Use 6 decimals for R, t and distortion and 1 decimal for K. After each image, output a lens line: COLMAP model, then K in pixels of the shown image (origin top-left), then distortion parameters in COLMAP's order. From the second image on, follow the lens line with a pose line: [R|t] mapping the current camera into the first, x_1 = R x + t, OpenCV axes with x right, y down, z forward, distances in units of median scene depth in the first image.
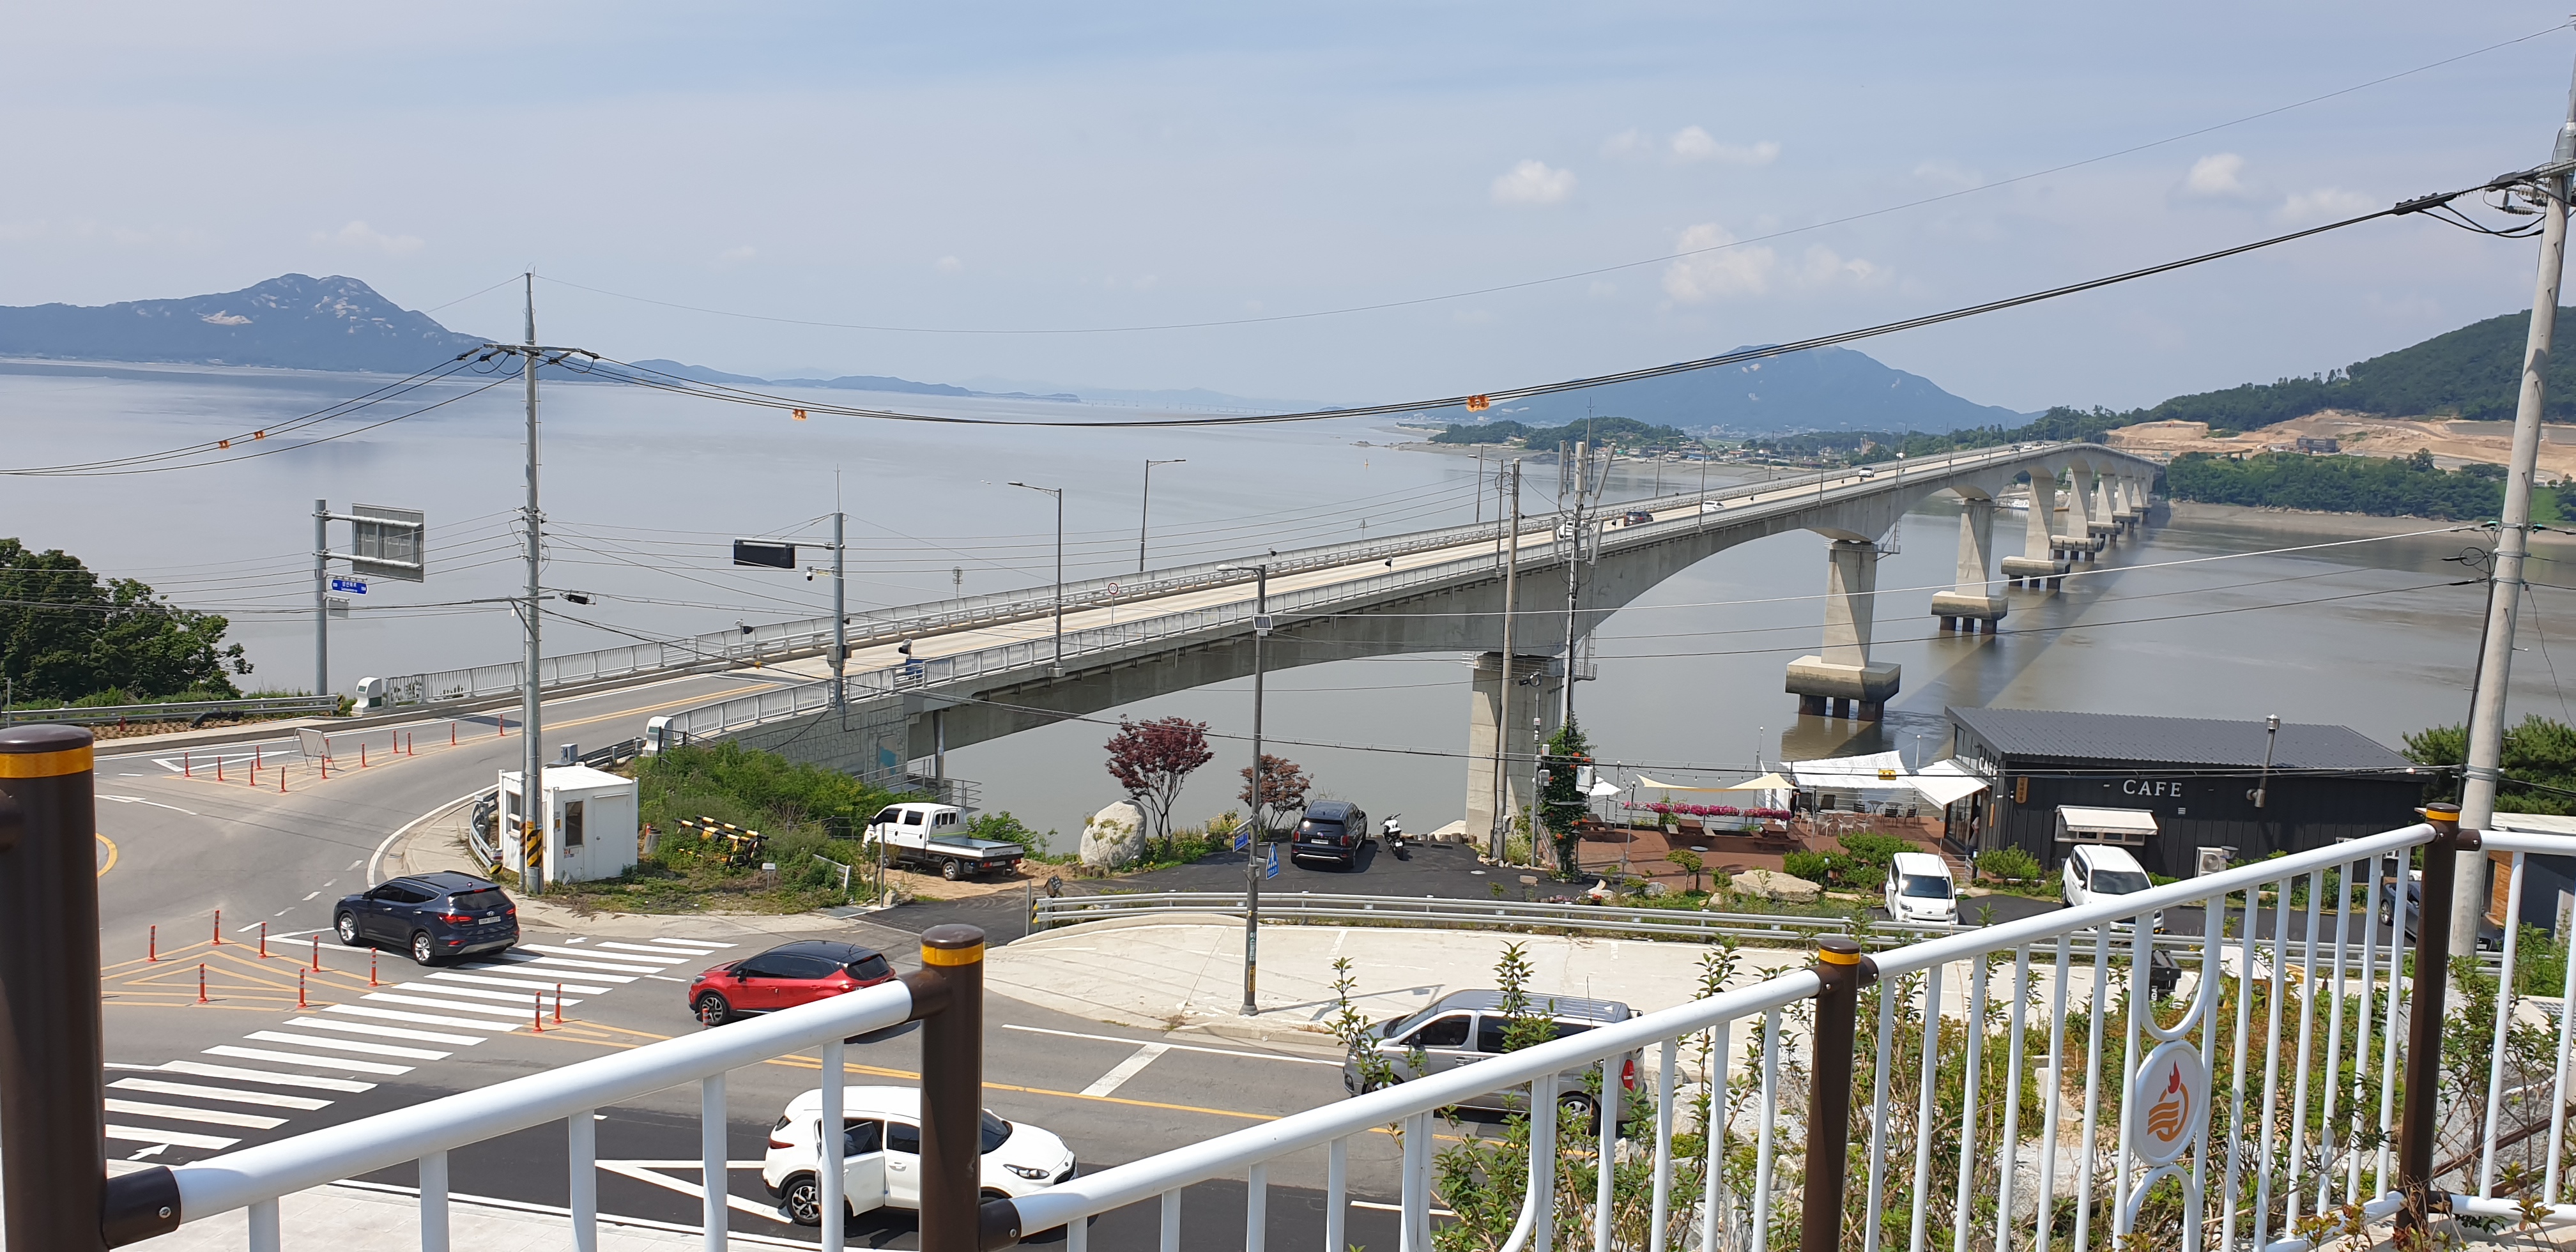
lens RADIAL K [[2033.9, 0, 1299.7], [0, 2033.9, 613.0], [0, 0, 1]] dist [0.037299, -0.041919]
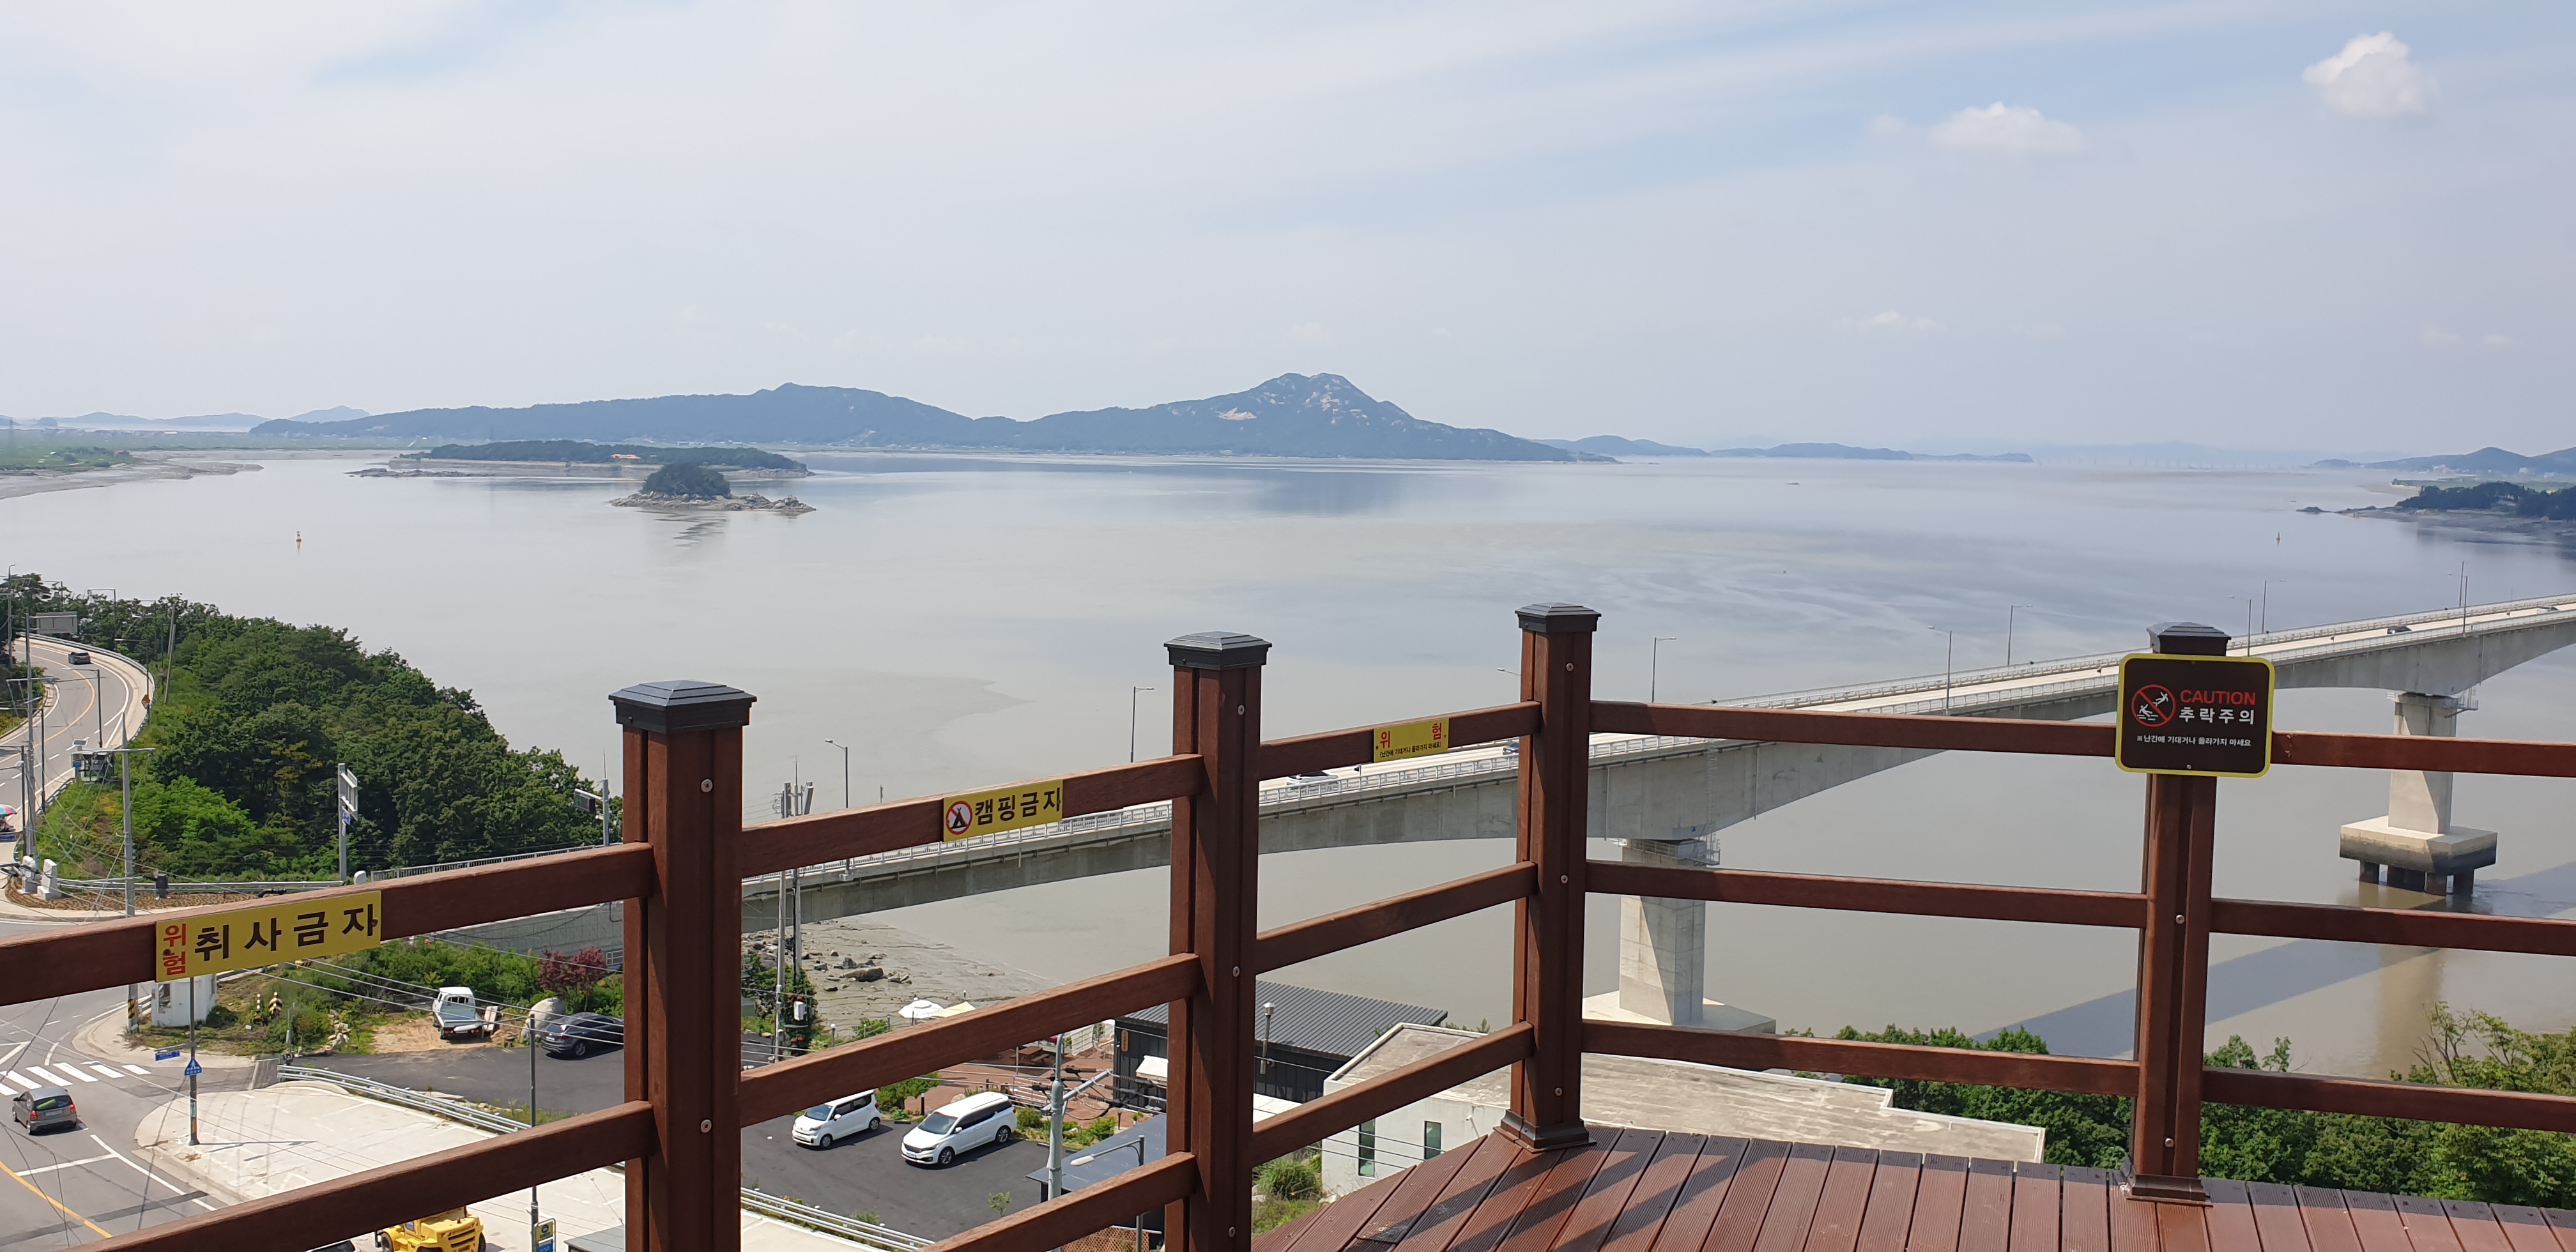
lens RADIAL K [[2033.9, 0, 1294.3], [0, 2033.9, 601.0], [0, 0, 1]] dist [0.037299, -0.041919]
pose [[0.888027, 0.007051, -0.459738, 0.245380], [-0.022784, 0.999329, -0.028683, -0.039069], [0.459227, 0.035946, 0.887591, -0.035413]]
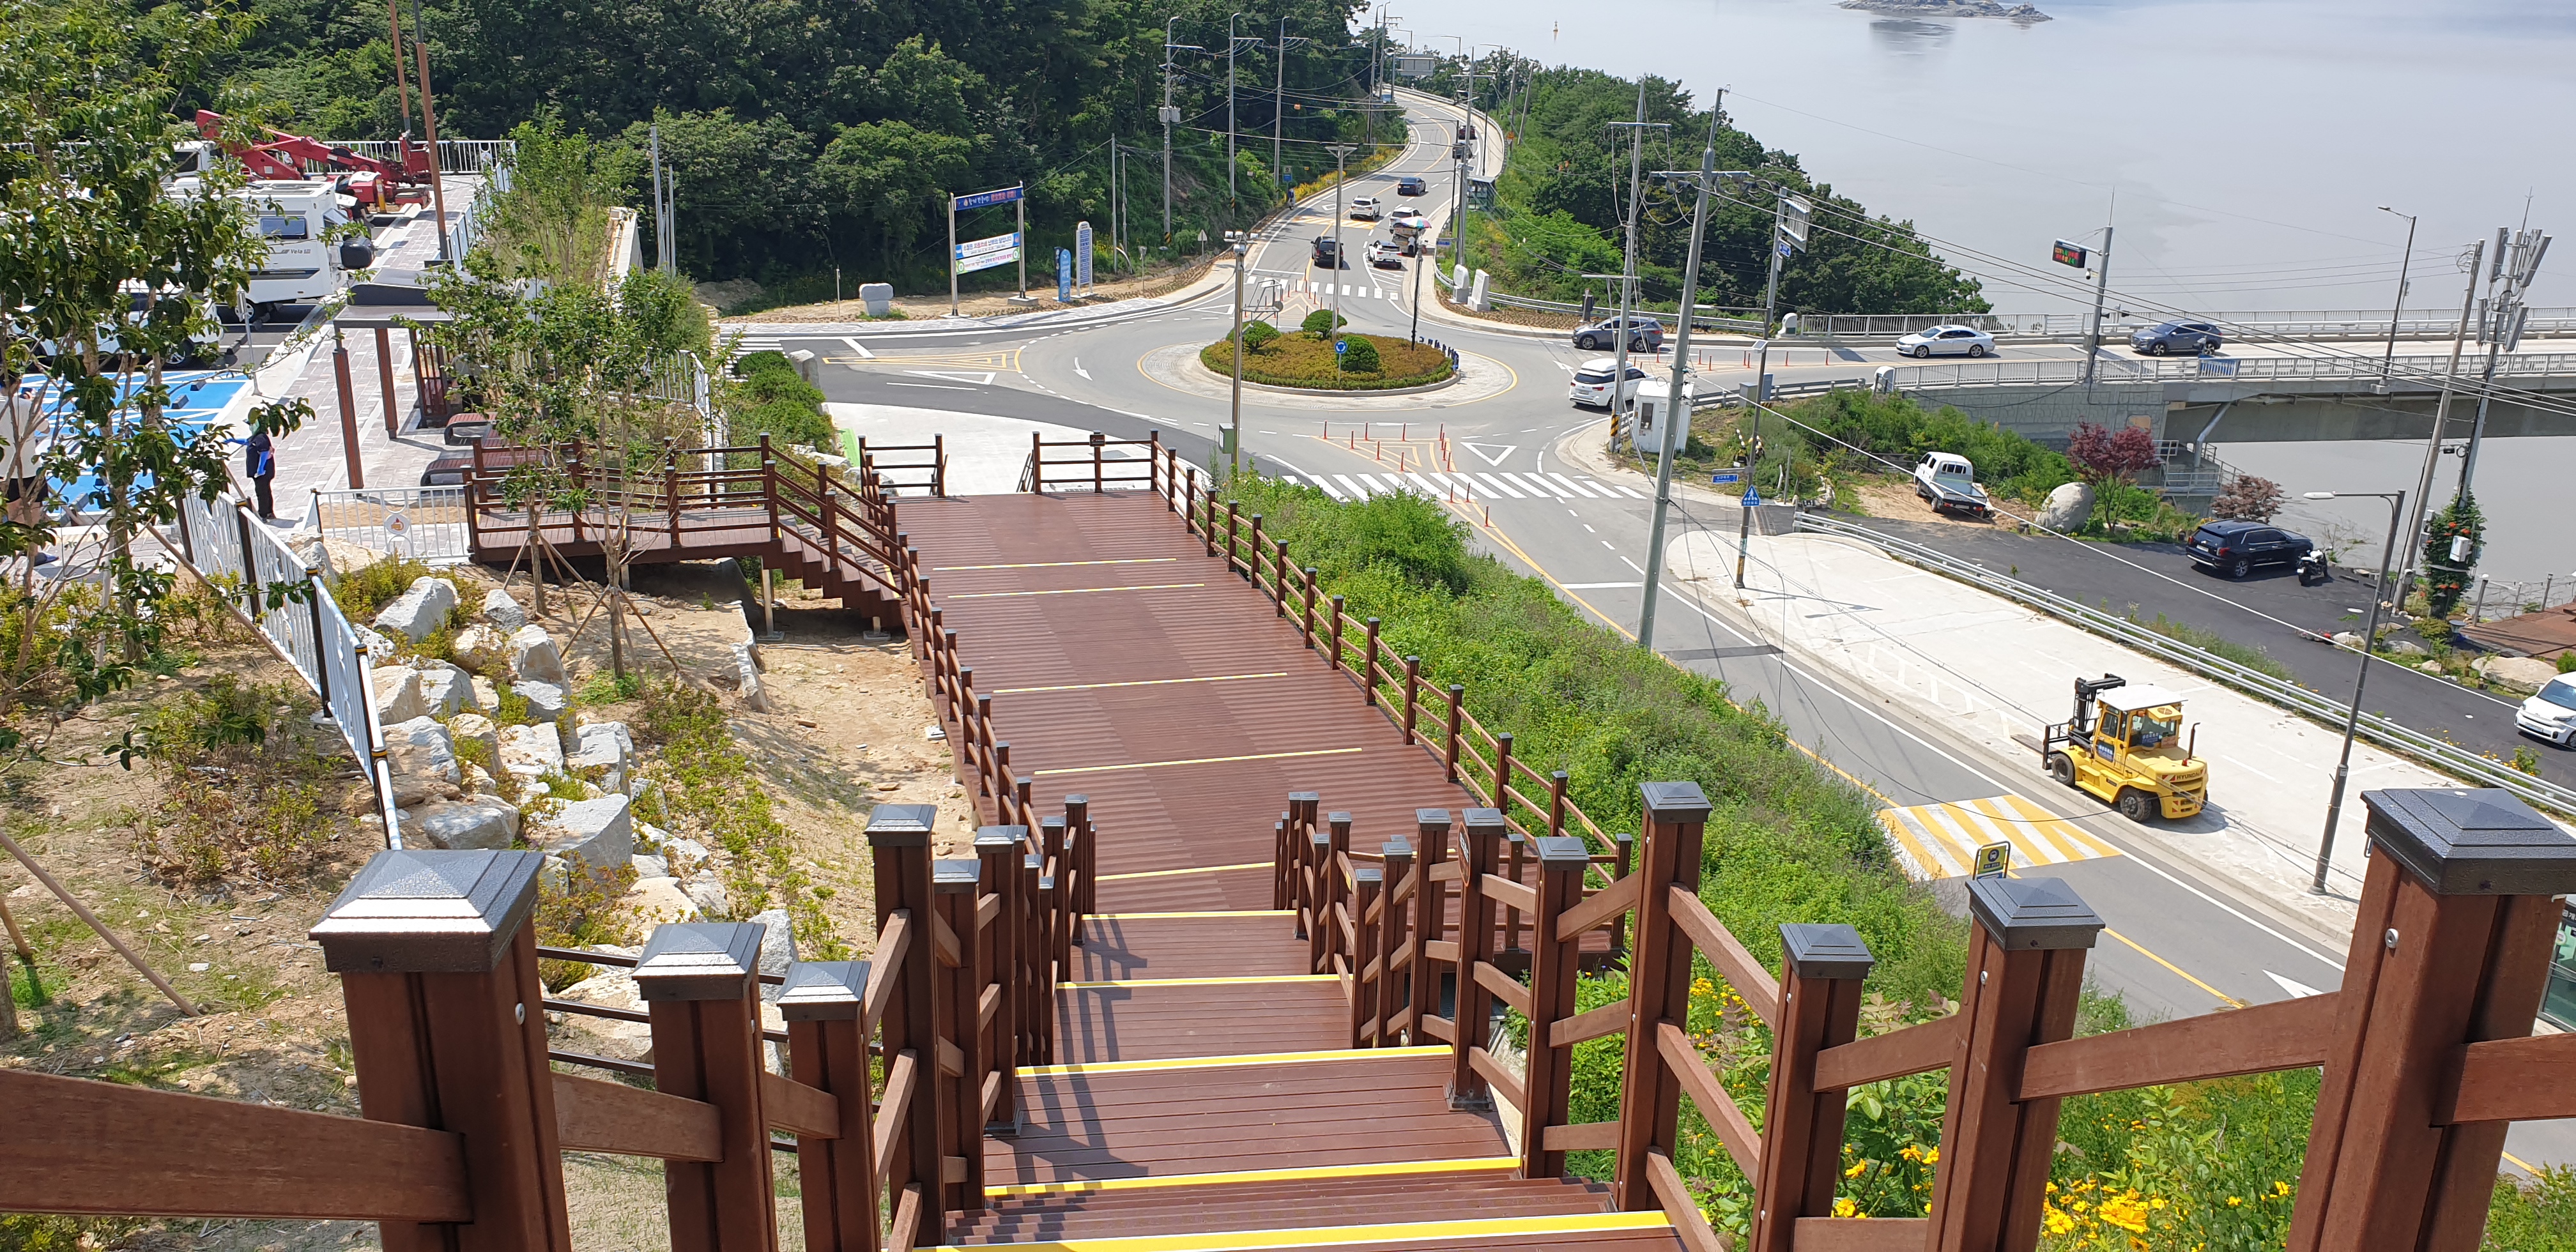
lens RADIAL K [[1980.8, 0, 1302.1], [0, 1980.8, 615.4], [0, 0, 1]] dist [0.008469, 0.014465]
pose [[0.511956, 0.251292, -0.821434, 0.150804], [-0.089259, 0.966640, 0.240082, -0.017712], [0.854362, -0.049591, 0.517307, -0.014983]]
